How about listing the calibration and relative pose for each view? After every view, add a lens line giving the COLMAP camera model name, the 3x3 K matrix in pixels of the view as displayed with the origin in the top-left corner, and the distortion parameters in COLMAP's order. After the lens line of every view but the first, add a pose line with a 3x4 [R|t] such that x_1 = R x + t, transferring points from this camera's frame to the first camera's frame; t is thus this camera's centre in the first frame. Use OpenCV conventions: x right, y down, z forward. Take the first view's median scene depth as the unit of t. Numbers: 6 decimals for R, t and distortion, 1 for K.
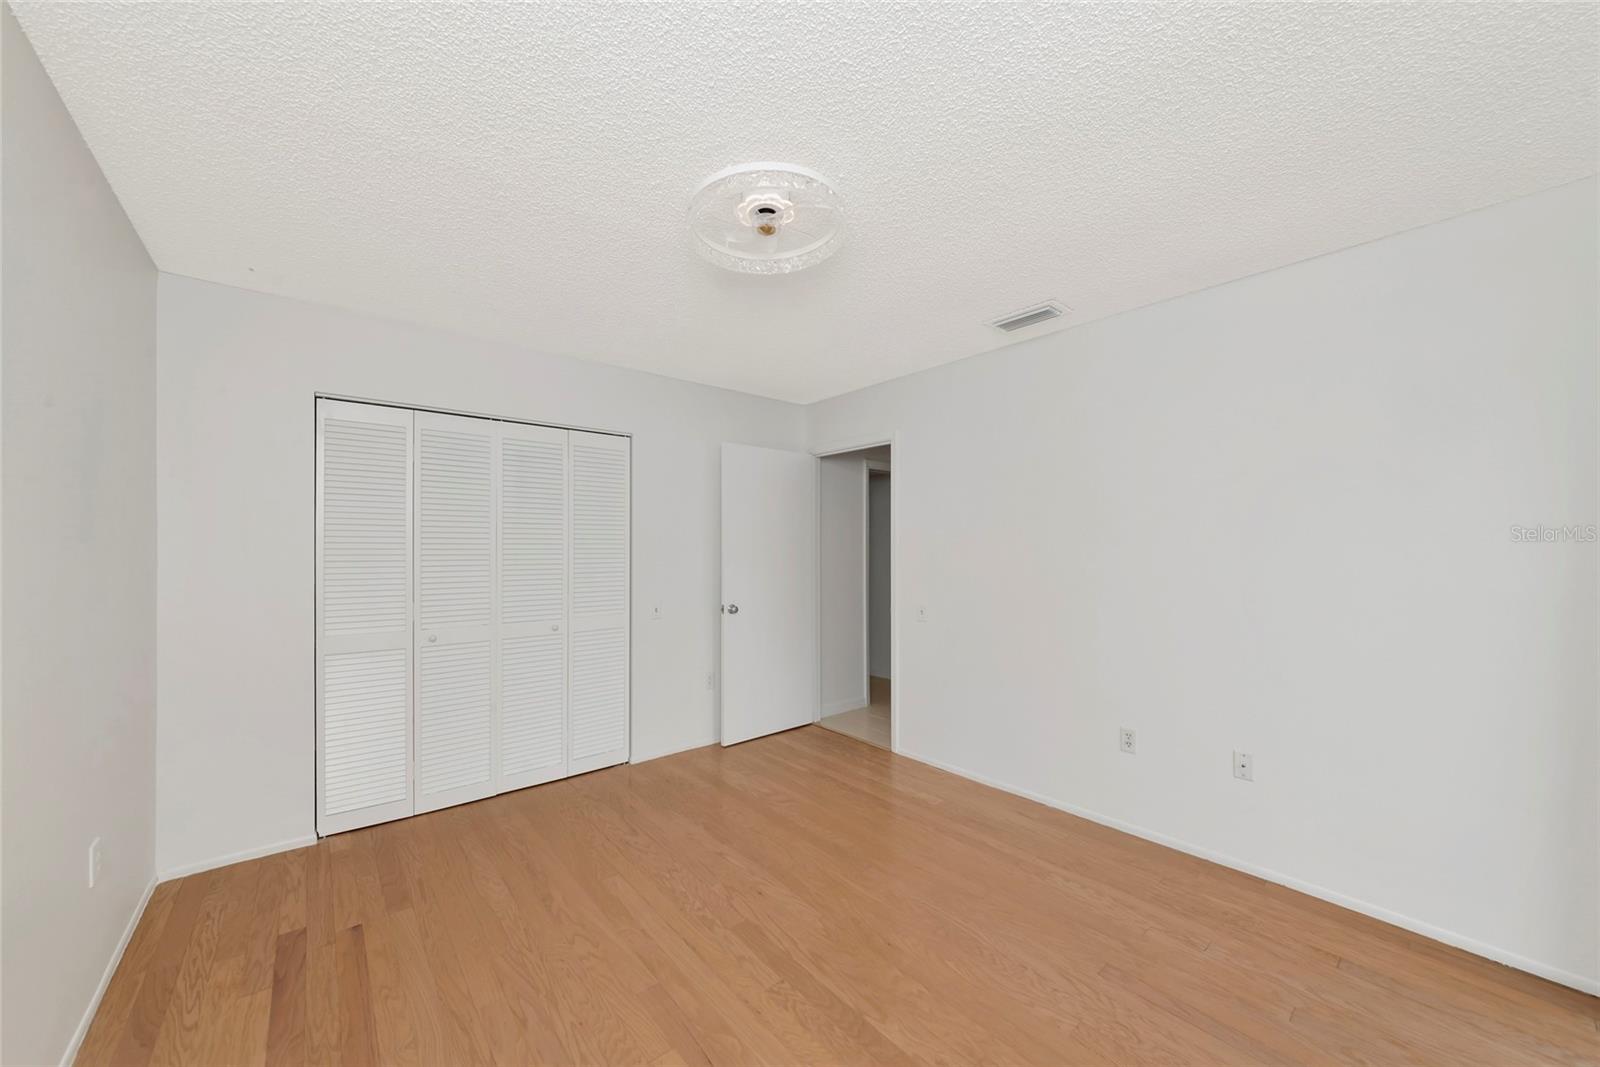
lens RADIAL K [[572.1, 0, 791.8], [0, 572.1, 541.6], [0, 0, 1]] dist [0.001696, 0.000042]
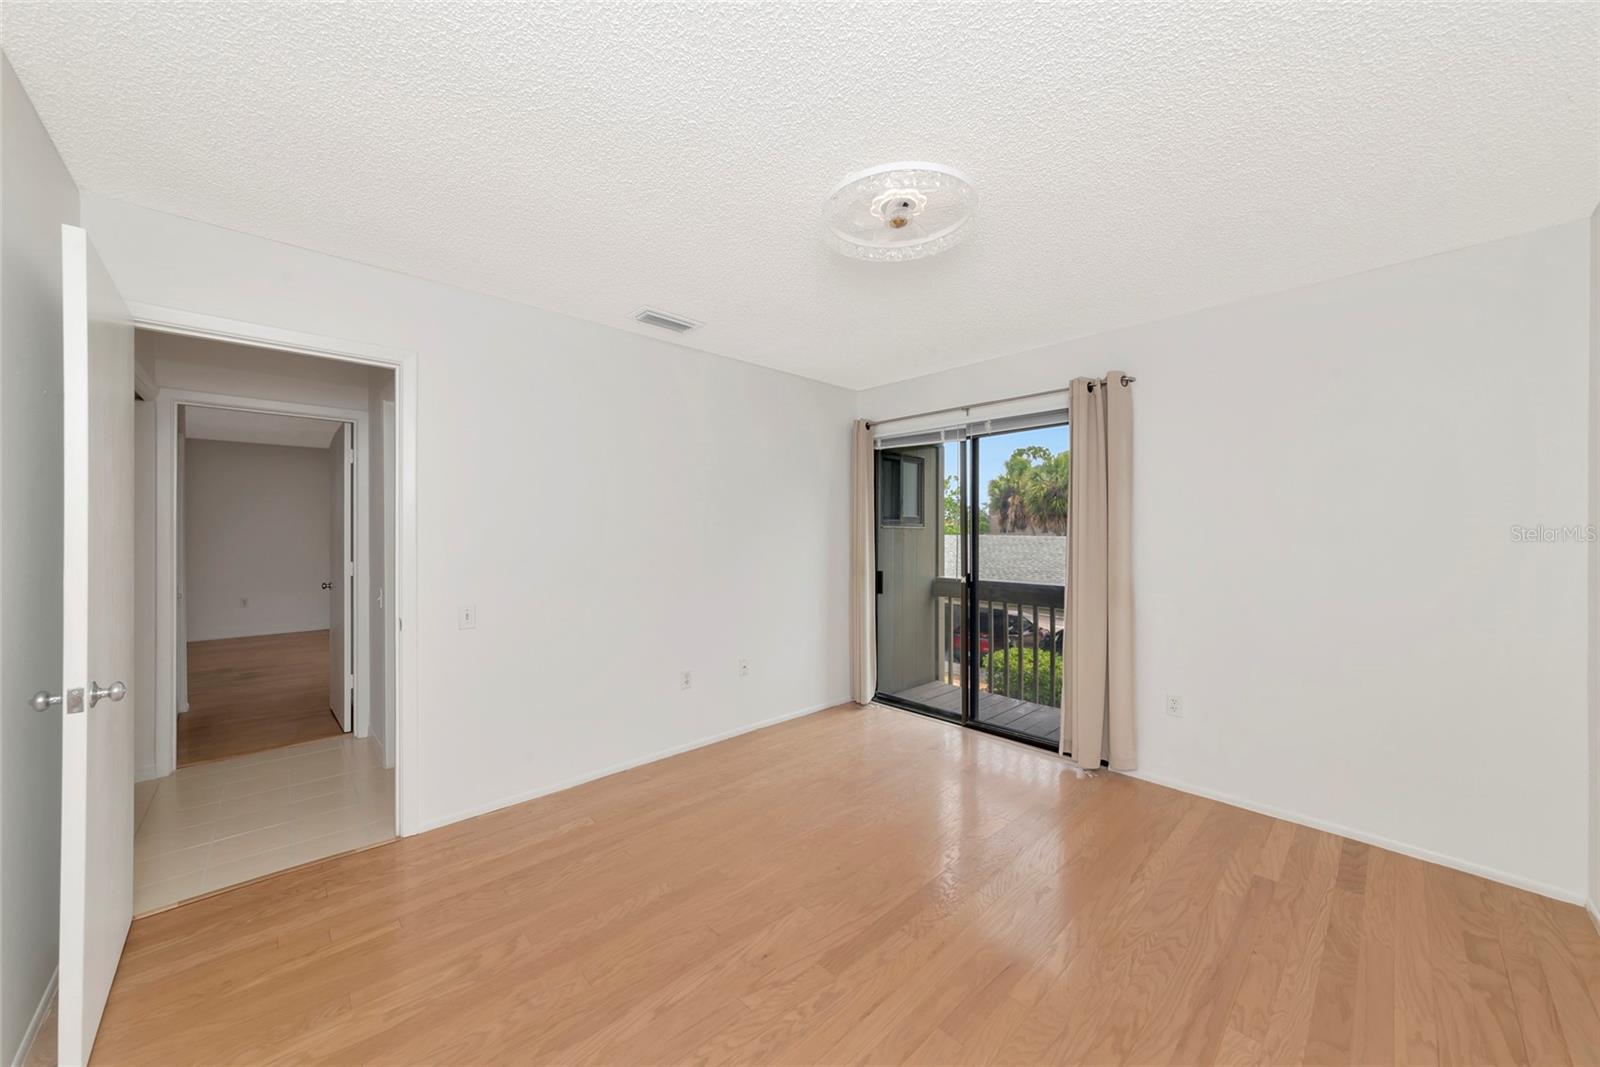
lens RADIAL K [[581.2, 0, 800.0], [0, 581.2, 533.5], [0, 0, 1]] dist [0.000961, 0.000078]
pose [[-0.056050, -0.005333, 0.998414, -0.915491], [-0.015527, 0.999869, 0.004469, 0.019175], [-0.998307, -0.015251, -0.056126, 1.061178]]
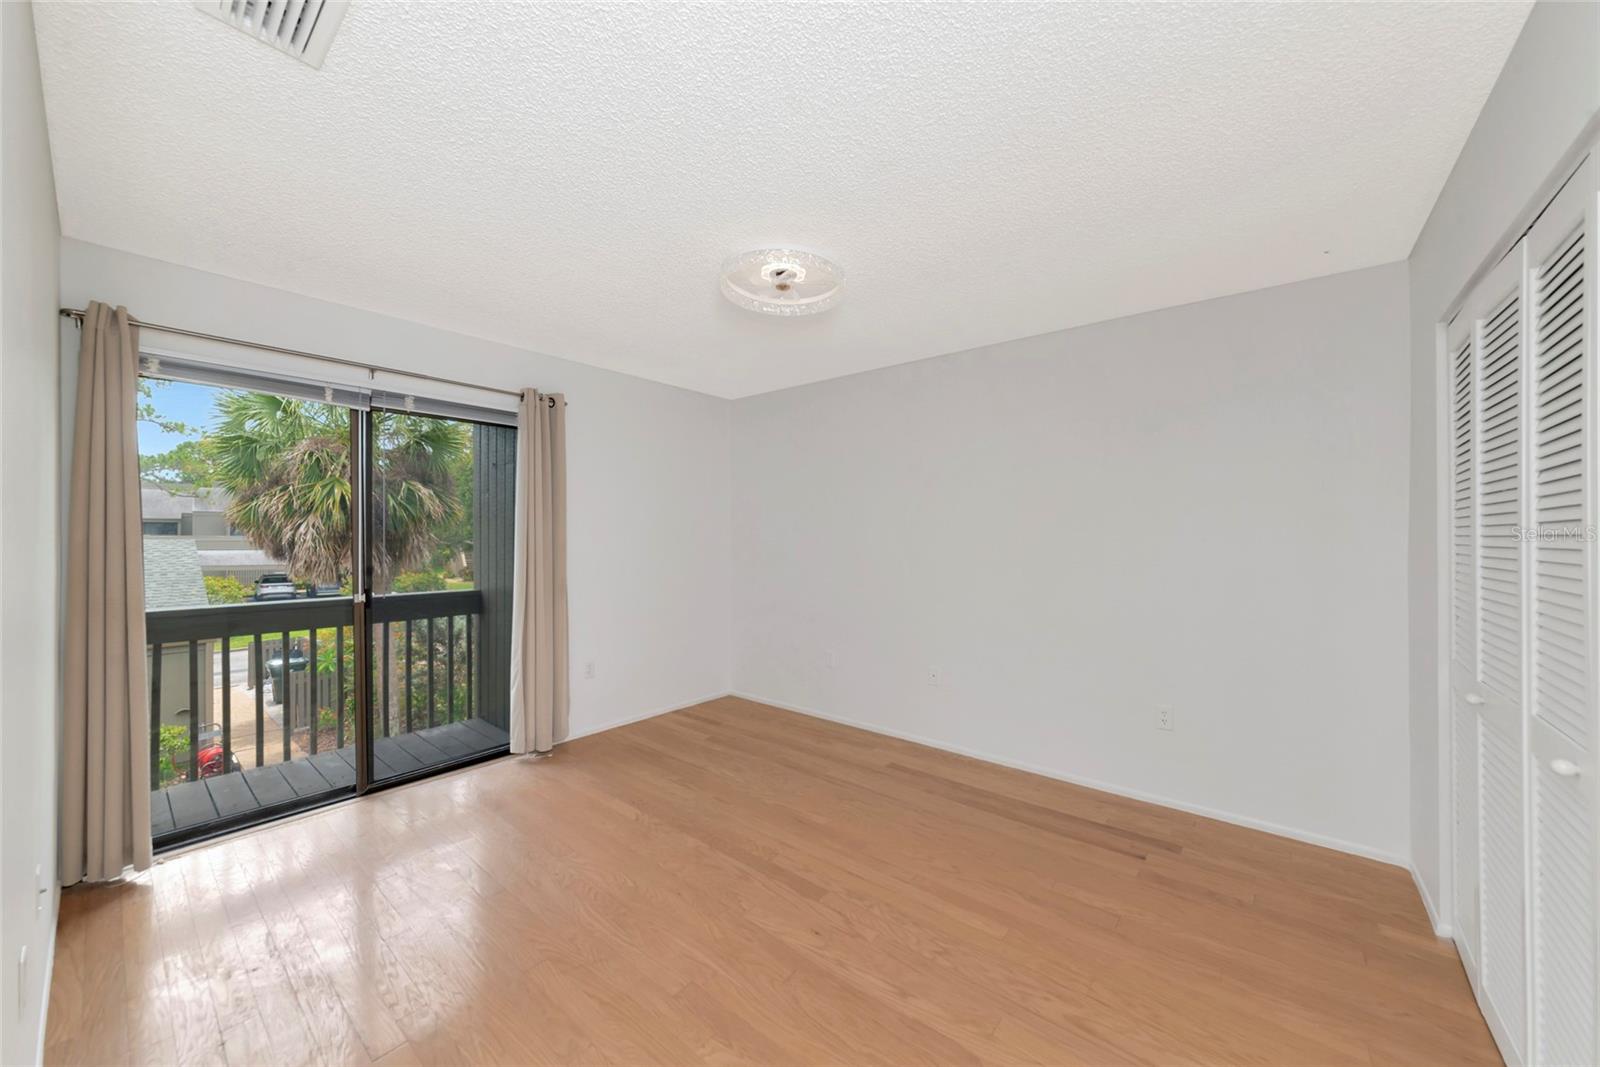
lens RADIAL K [[572.1, 0, 791.8], [0, 572.1, 541.6], [0, 0, 1]] dist [0.001696, 0.000042]
pose [[-0.983578, -0.003251, -0.180456, 0.145058], [-0.002419, 0.999985, -0.004832, 0.036272], [0.180469, -0.004317, -0.983571, 1.935919]]
